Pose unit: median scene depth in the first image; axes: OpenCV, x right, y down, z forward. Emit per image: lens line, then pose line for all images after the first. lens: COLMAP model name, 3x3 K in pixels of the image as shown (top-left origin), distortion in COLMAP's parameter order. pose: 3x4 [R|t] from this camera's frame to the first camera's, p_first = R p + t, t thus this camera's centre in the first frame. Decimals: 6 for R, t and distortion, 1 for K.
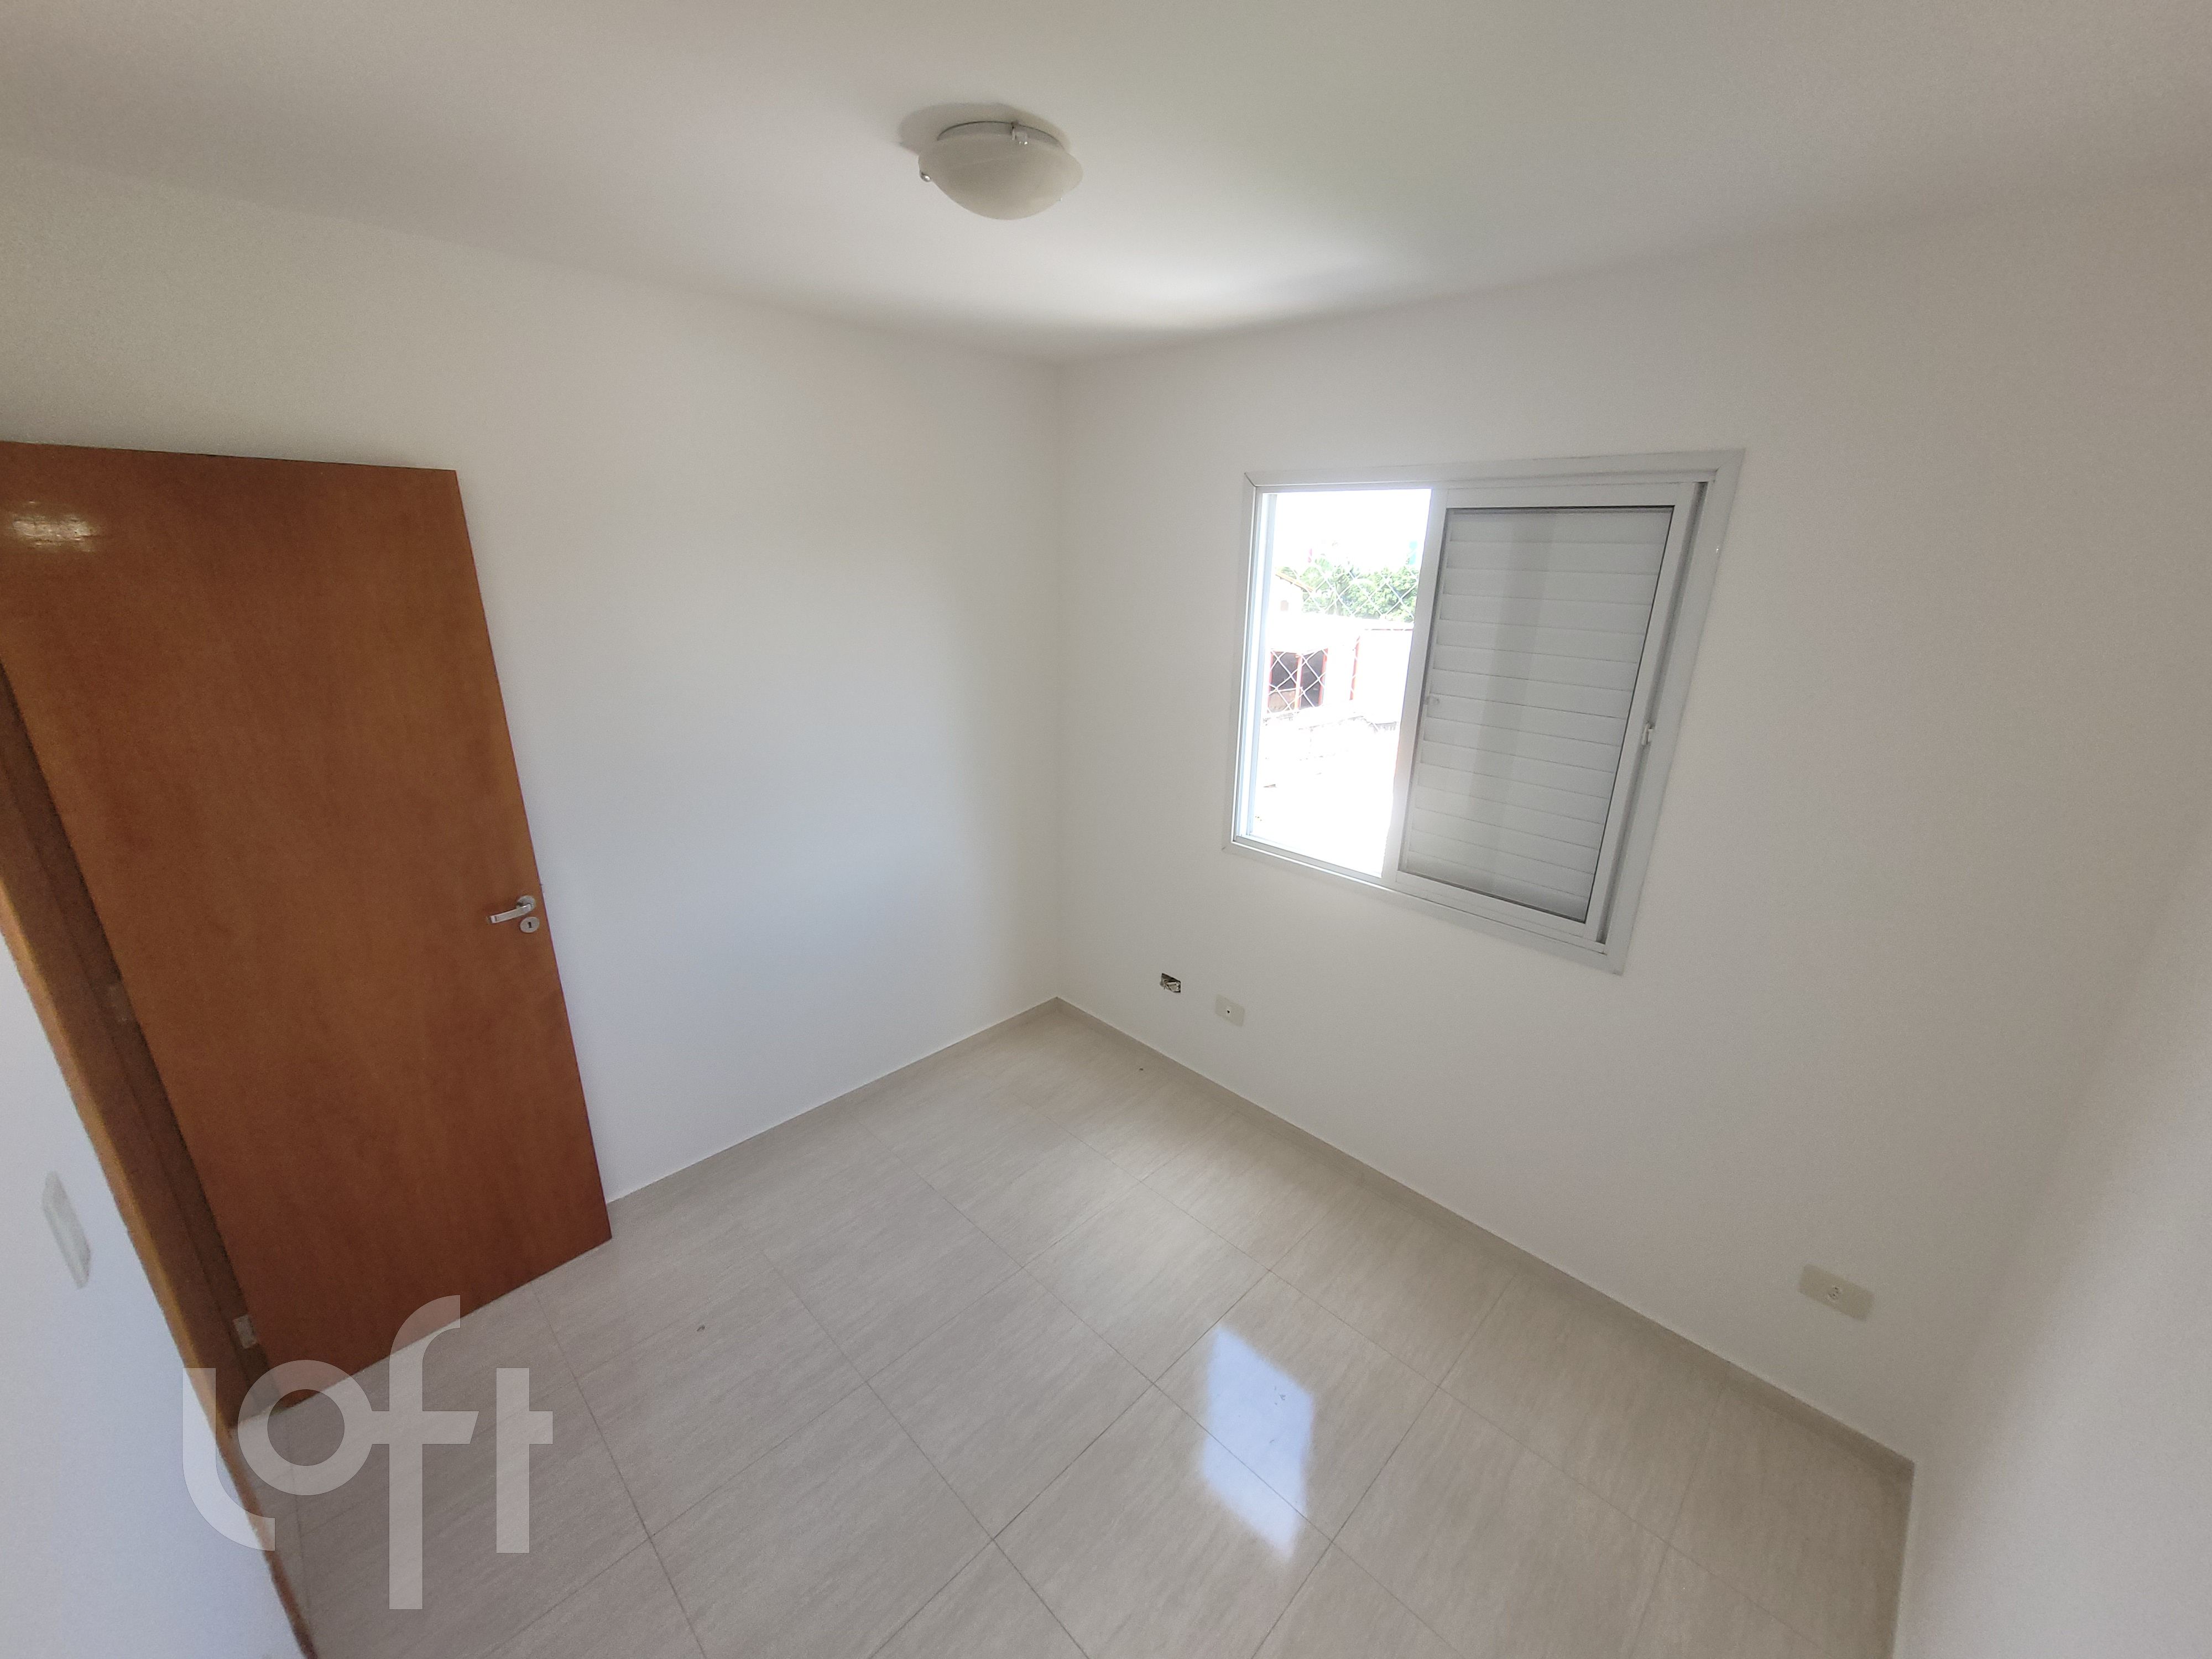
lens RADIAL K [[864.0, 0, 1111.2], [0, 864.0, 819.6], [0, 0, 1]] dist [0.006083, -0.001111]
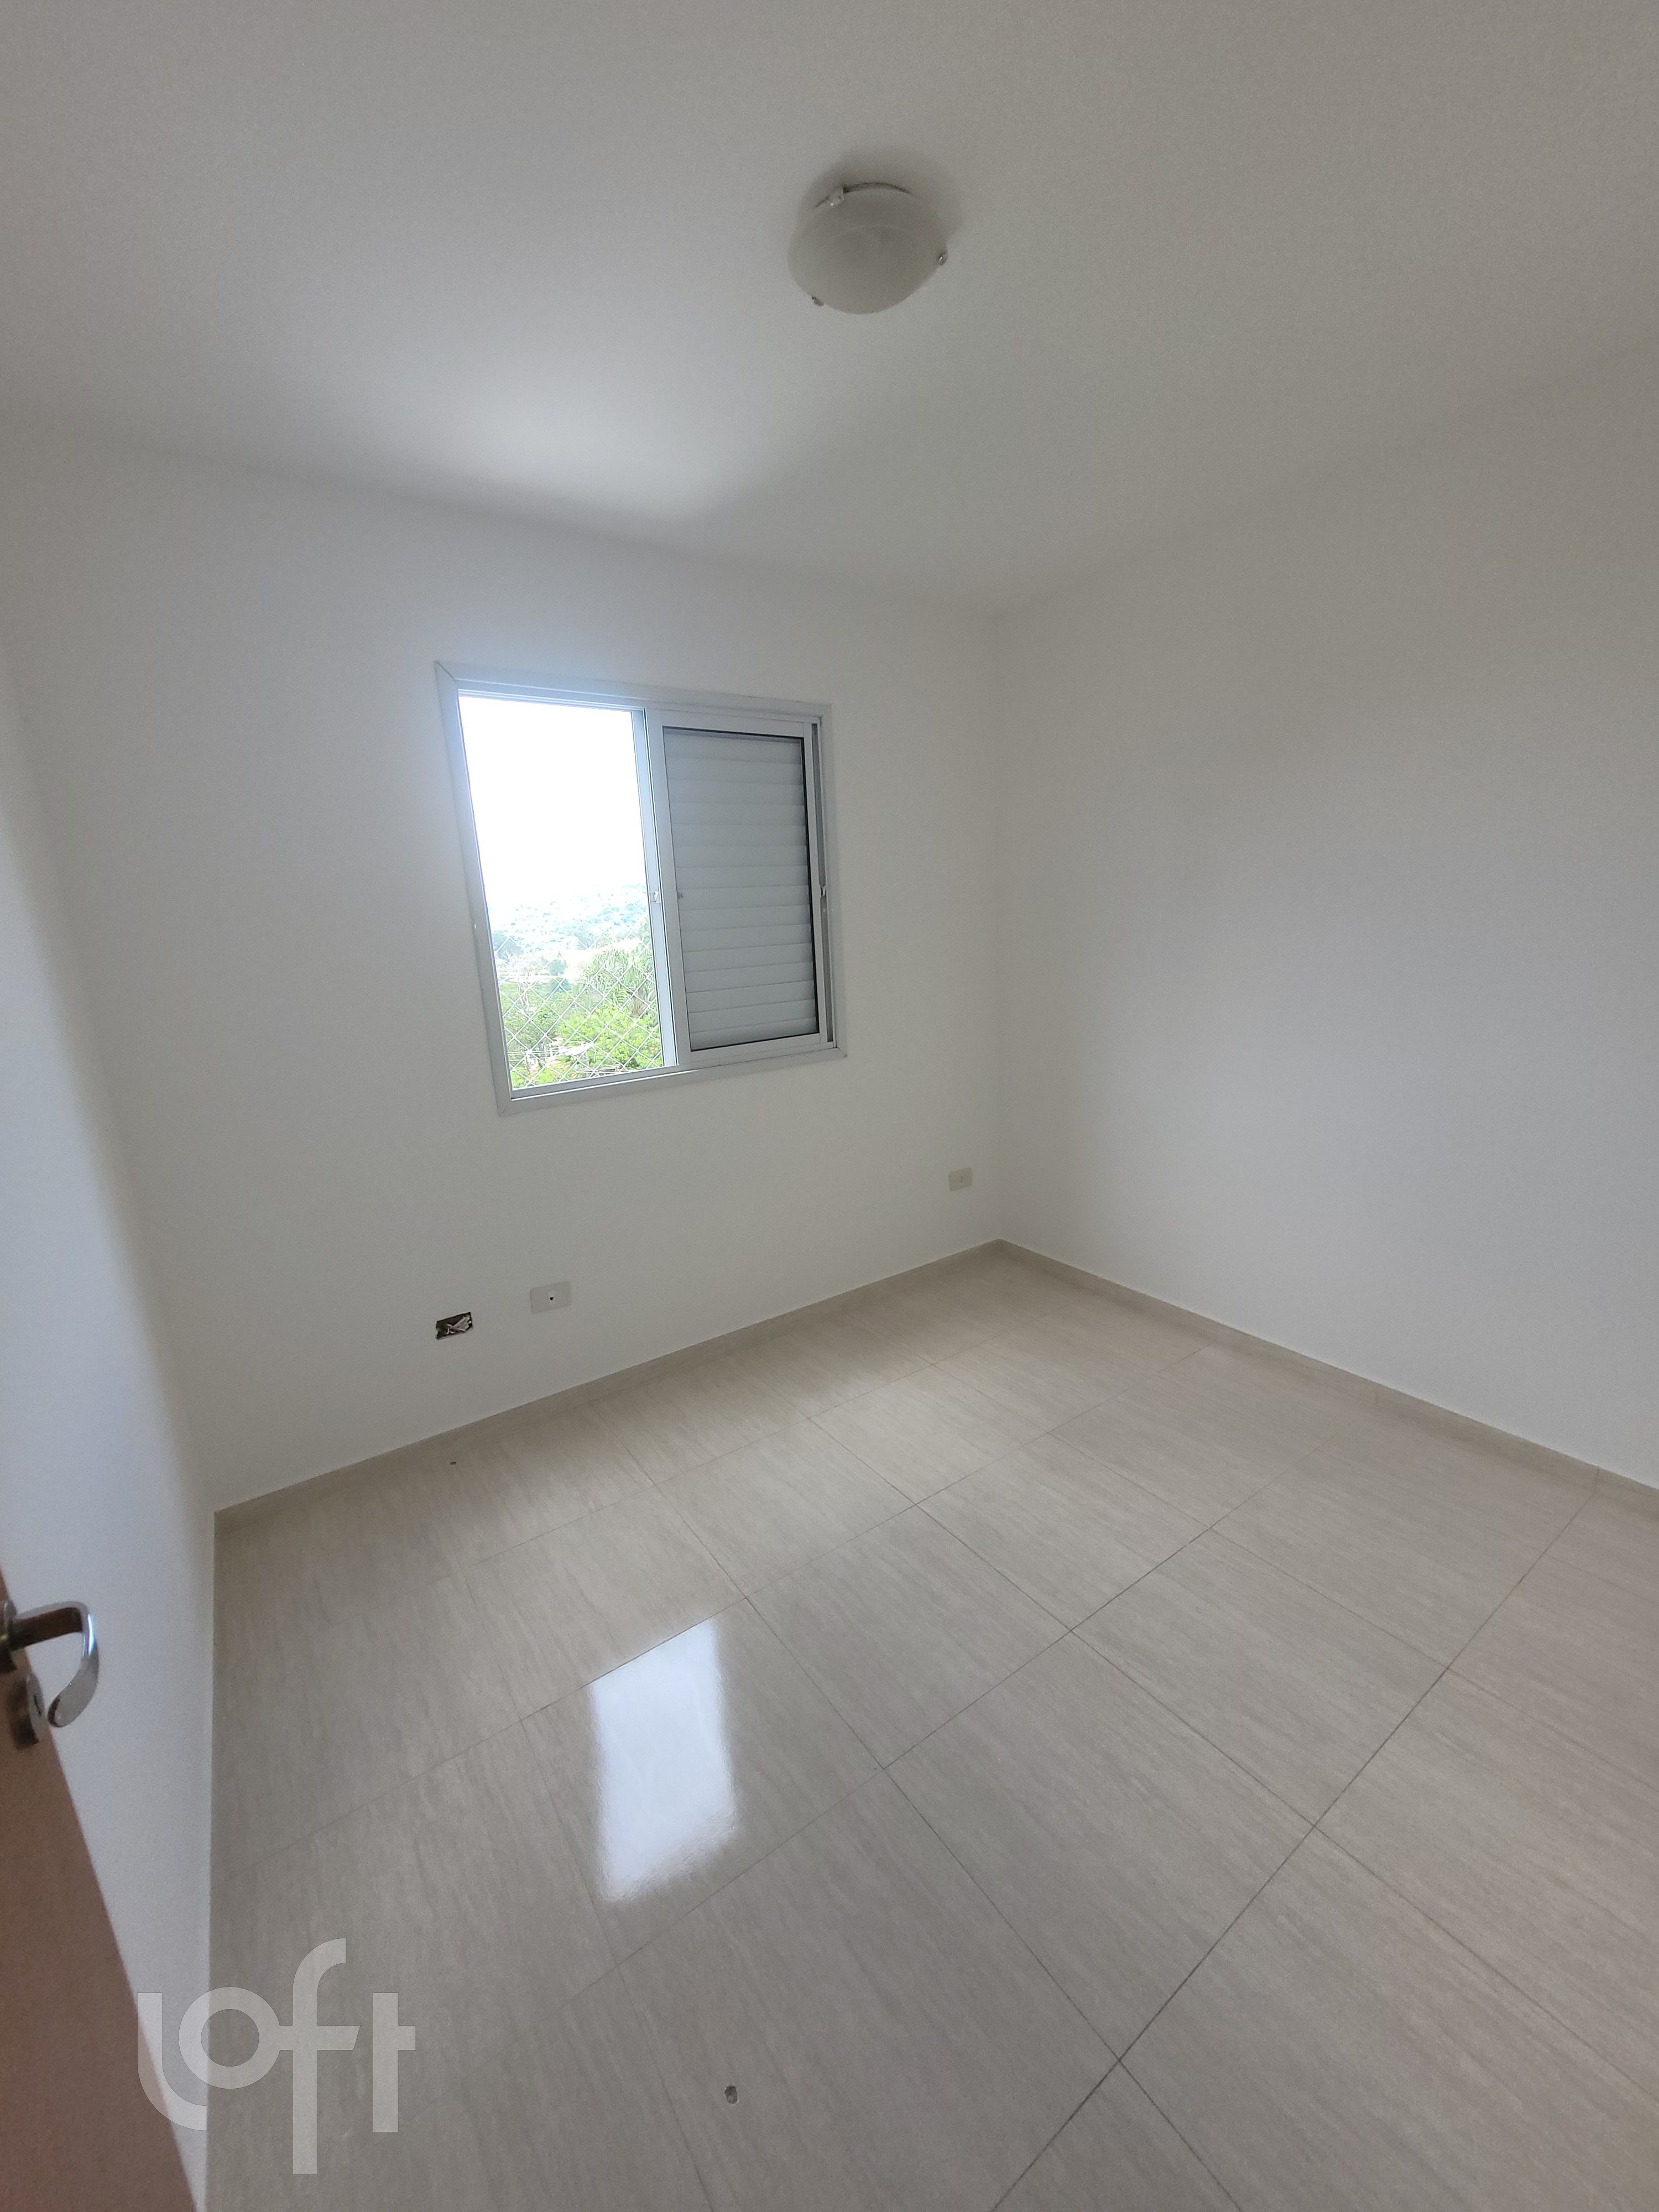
lens RADIAL K [[864.0, 0, 822.9], [0, 864.0, 1089.8], [0, 0, 1]] dist [0.006083, -0.001111]
pose [[0.196154, -0.231473, 0.952861, -0.912396], [0.349777, 0.924331, 0.152538, -0.007471], [-0.916067, 0.303368, 0.262275, 0.730577]]
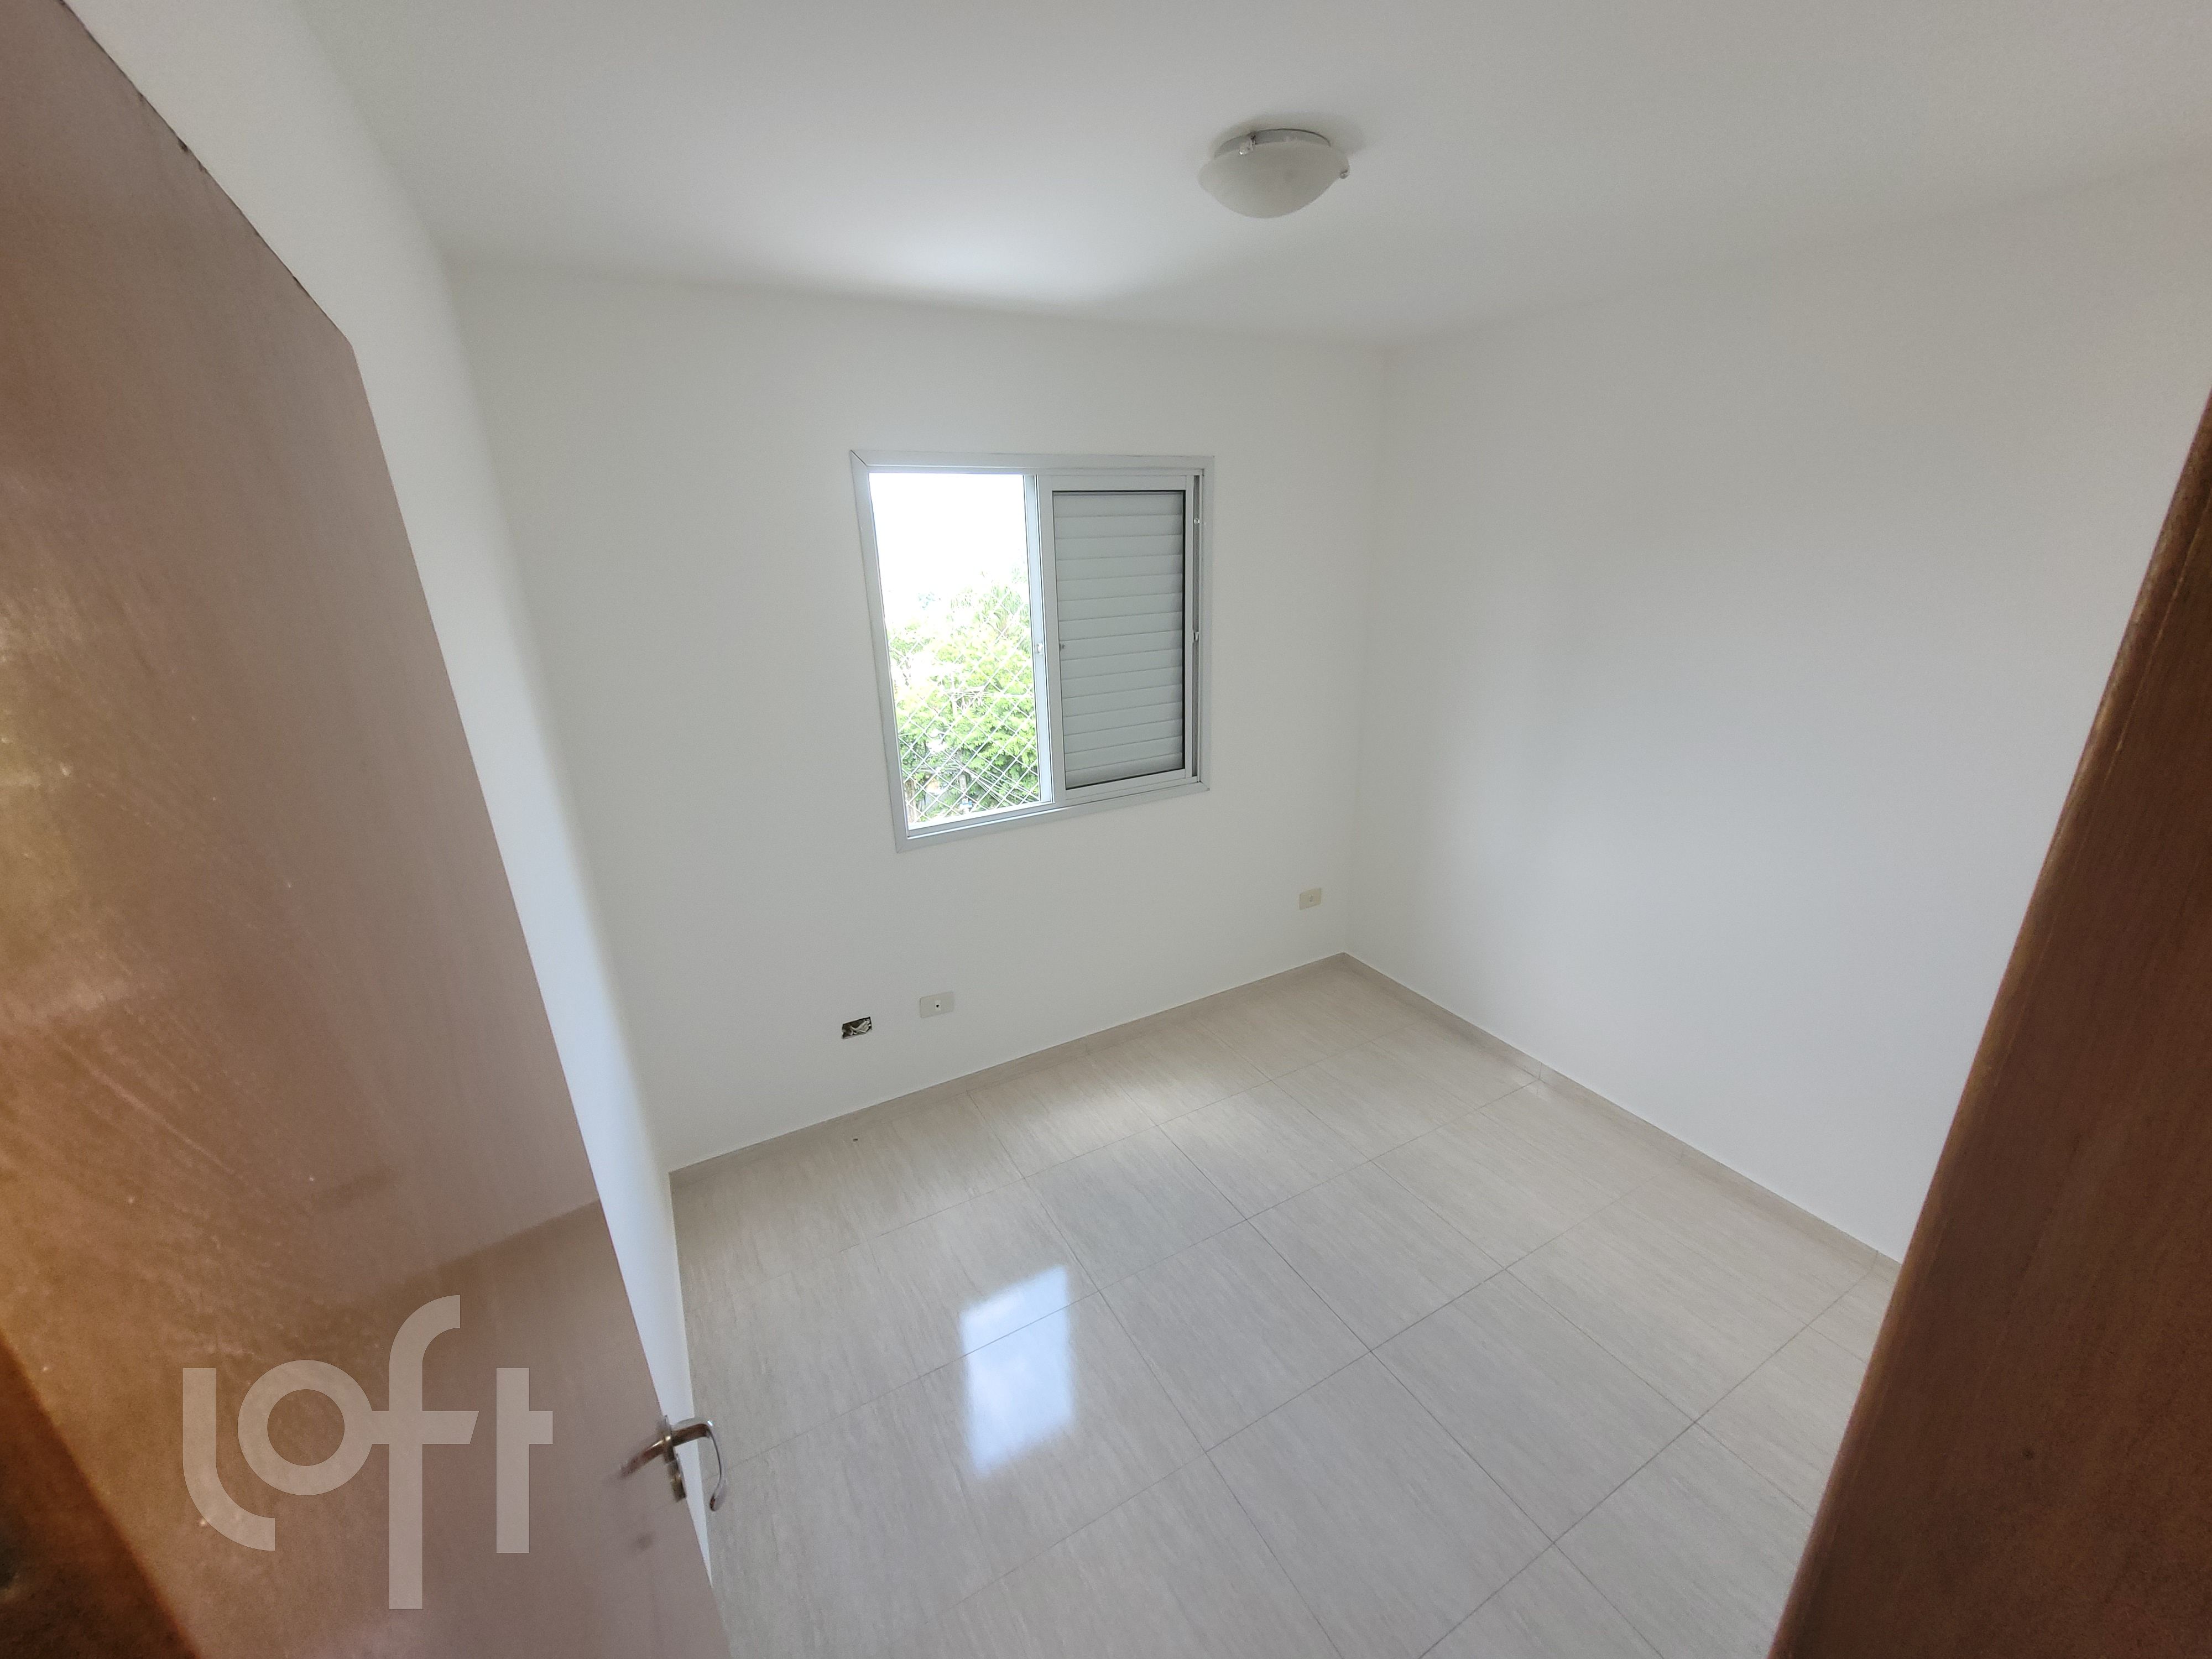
lens RADIAL K [[864.0, 0, 1108.0], [0, 864.0, 812.9], [0, 0, 1]] dist [0.006083, -0.001111]
pose [[0.288177, -0.328518, 0.899461, -0.971464], [0.320247, 0.918287, 0.232790, -0.225381], [-0.902439, 0.220965, 0.369836, 0.650487]]
